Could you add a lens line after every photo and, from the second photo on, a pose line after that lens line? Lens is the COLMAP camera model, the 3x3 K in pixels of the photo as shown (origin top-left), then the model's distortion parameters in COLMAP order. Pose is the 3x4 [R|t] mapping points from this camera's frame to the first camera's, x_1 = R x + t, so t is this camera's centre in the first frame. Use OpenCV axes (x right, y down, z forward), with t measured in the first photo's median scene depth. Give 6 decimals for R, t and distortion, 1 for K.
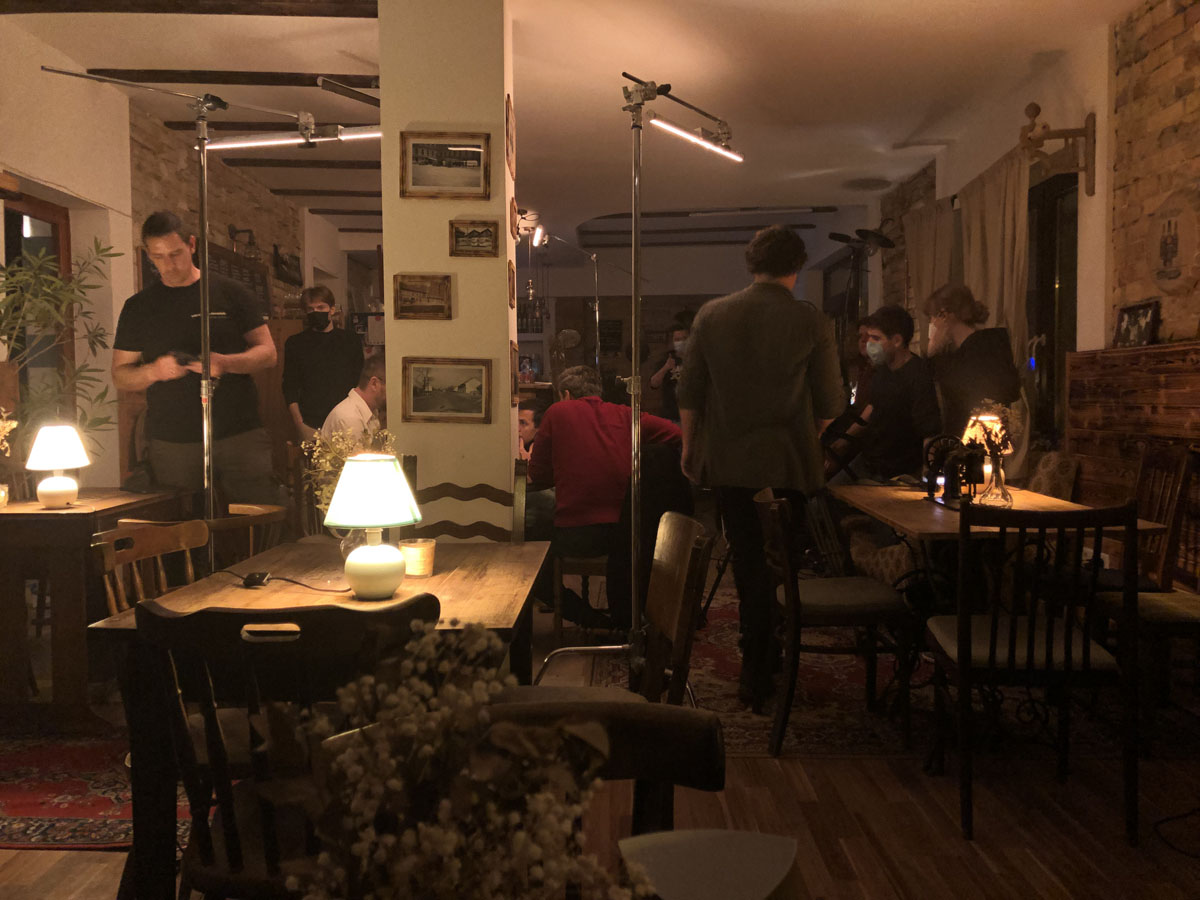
lens RADIAL K [[1012.6, 0, 602.4], [0, 1012.6, 450.1], [0, 0, 1]] dist [0.015976, -0.011905]
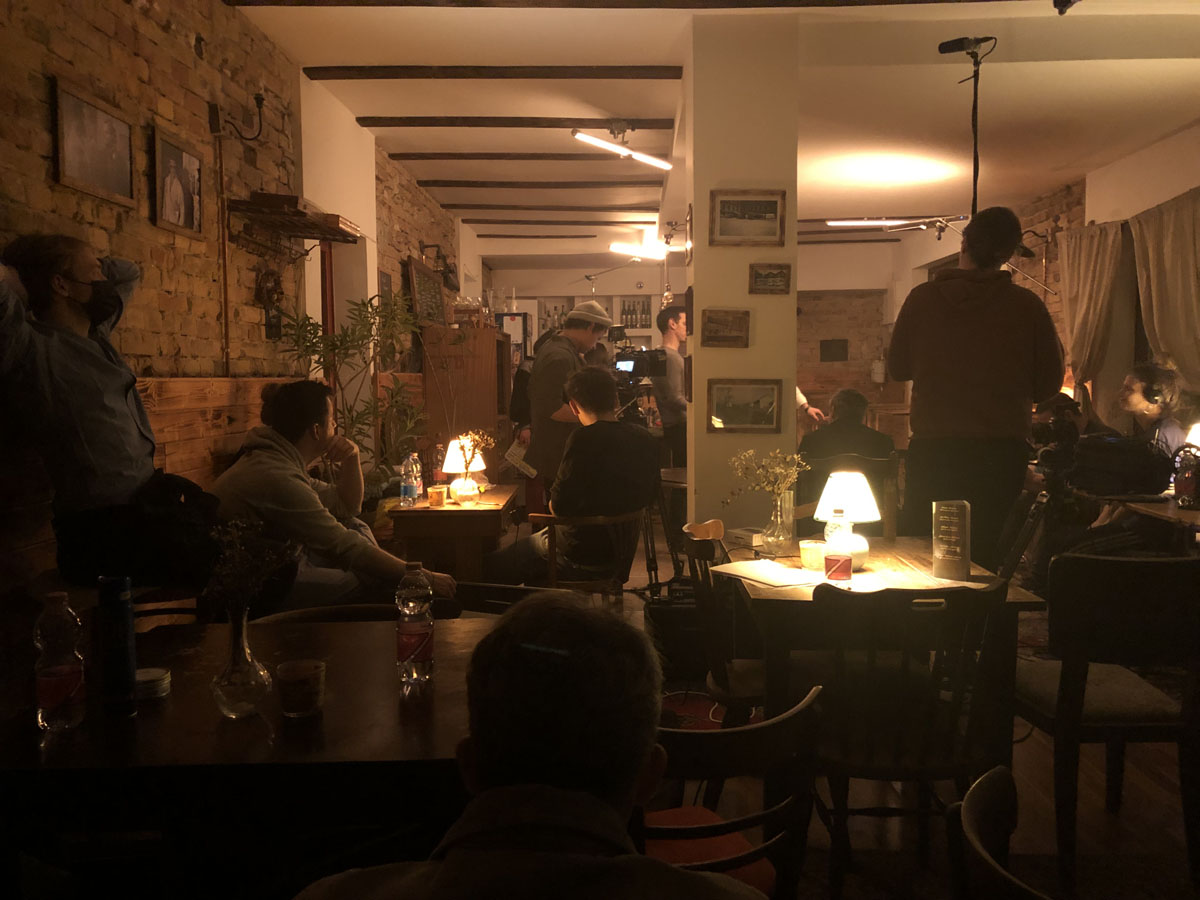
lens RADIAL K [[1012.6, 0, 600.4], [0, 1012.6, 448.6], [0, 0, 1]] dist [0.015976, -0.011905]
pose [[0.998802, 0.002093, -0.048880, -0.265509], [-0.001495, 0.999924, 0.012260, -0.024335], [0.048902, -0.012172, 0.998729, -0.198007]]
